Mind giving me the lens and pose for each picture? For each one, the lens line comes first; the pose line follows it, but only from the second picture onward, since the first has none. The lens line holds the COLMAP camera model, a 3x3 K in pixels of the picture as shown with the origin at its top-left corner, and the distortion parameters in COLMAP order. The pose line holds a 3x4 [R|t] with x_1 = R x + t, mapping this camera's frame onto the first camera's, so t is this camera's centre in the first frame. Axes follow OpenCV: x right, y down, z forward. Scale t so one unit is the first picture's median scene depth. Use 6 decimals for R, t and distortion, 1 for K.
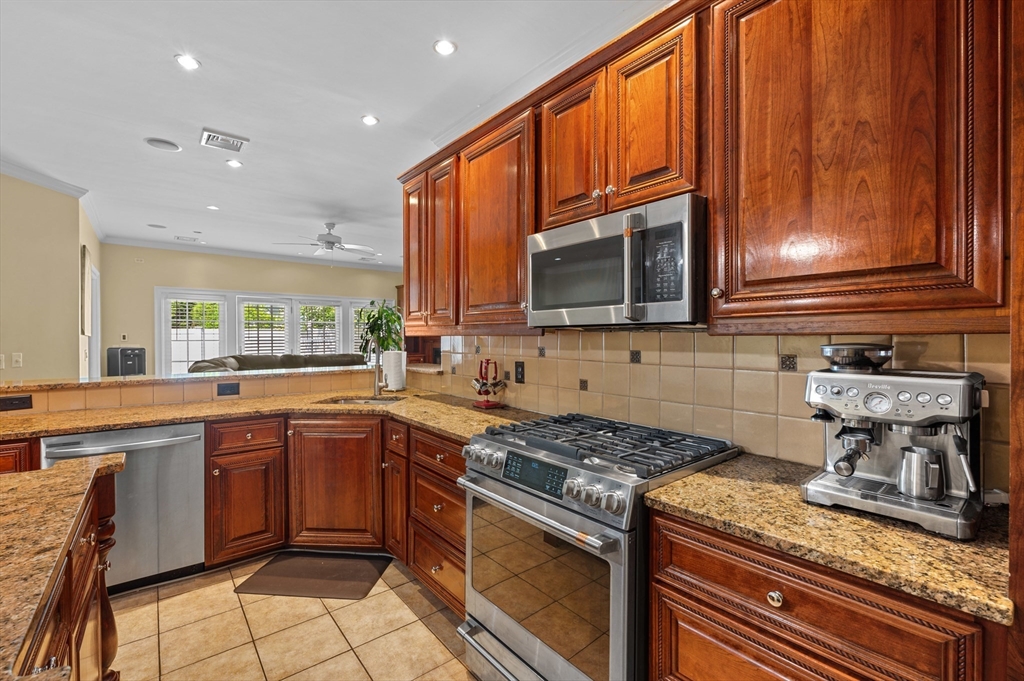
lens RADIAL K [[445.1, 0, 516.1], [0, 445.1, 341.1], [0, 0, 1]] dist [-0.000939, 0.000731]
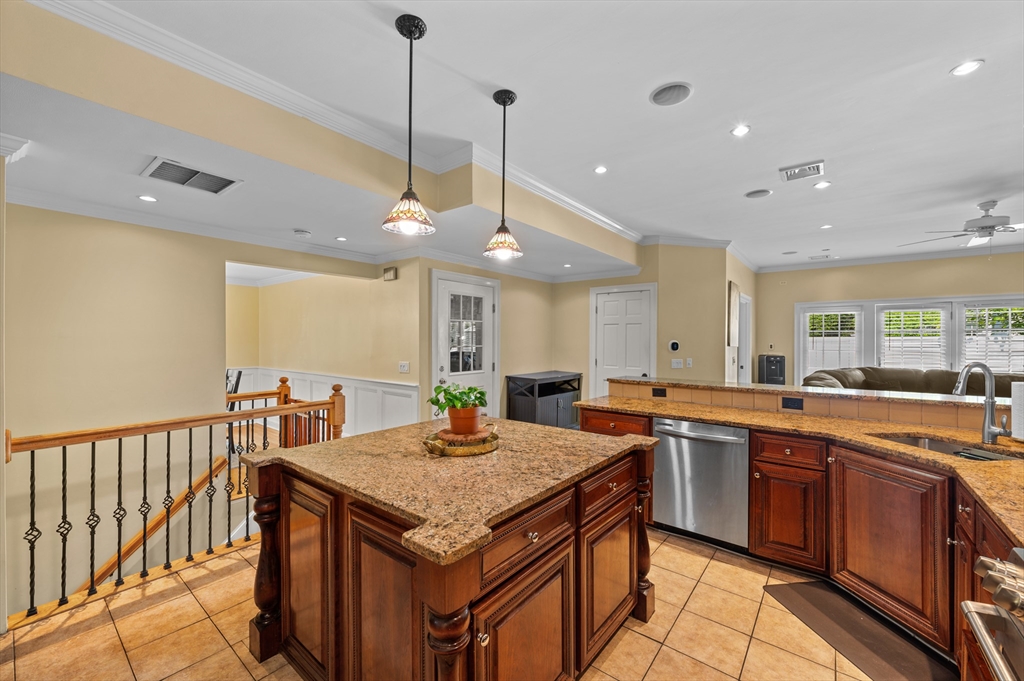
lens RADIAL K [[406.6, 0, 511.5], [0, 406.6, 340.5], [0, 0, 1]] dist [-0.002407, -0.000396]
pose [[0.198498, 0.003848, -0.980094, 0.204809], [-0.012902, 0.999916, 0.001313, -0.041409], [0.980016, 0.012385, 0.198531, 0.153684]]
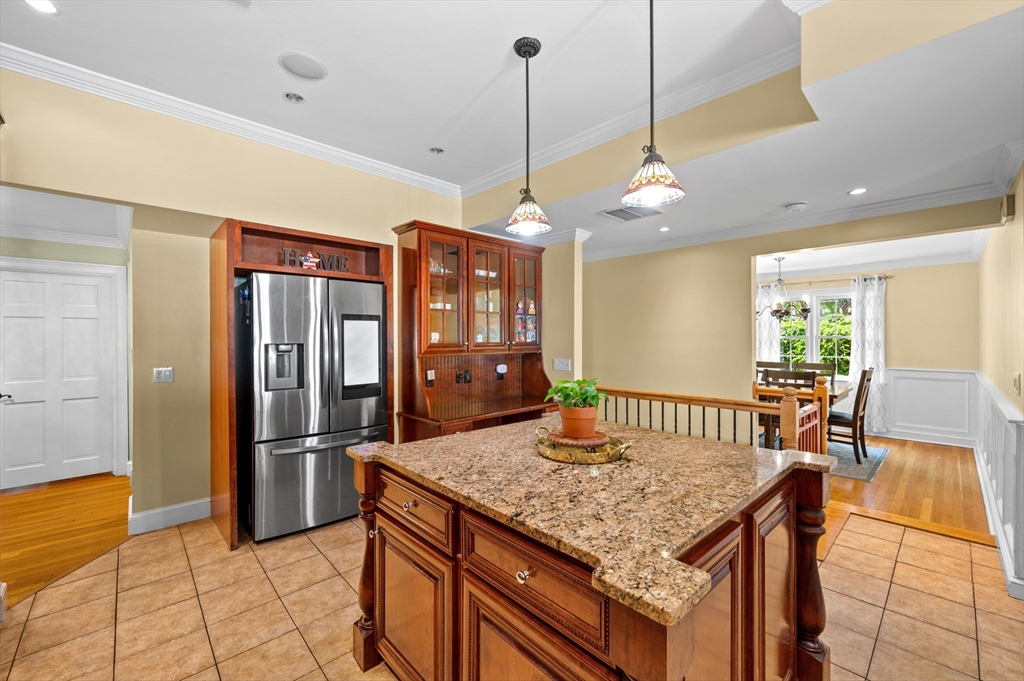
lens RADIAL K [[406.6, 0, 506.2], [0, 406.6, 335.6], [0, 0, 1]] dist [-0.002407, -0.000396]
pose [[-0.998258, 0.005225, -0.058763, -0.411914], [0.004435, 0.999898, 0.013556, -0.037689], [0.058828, 0.013272, -0.998180, 0.874578]]
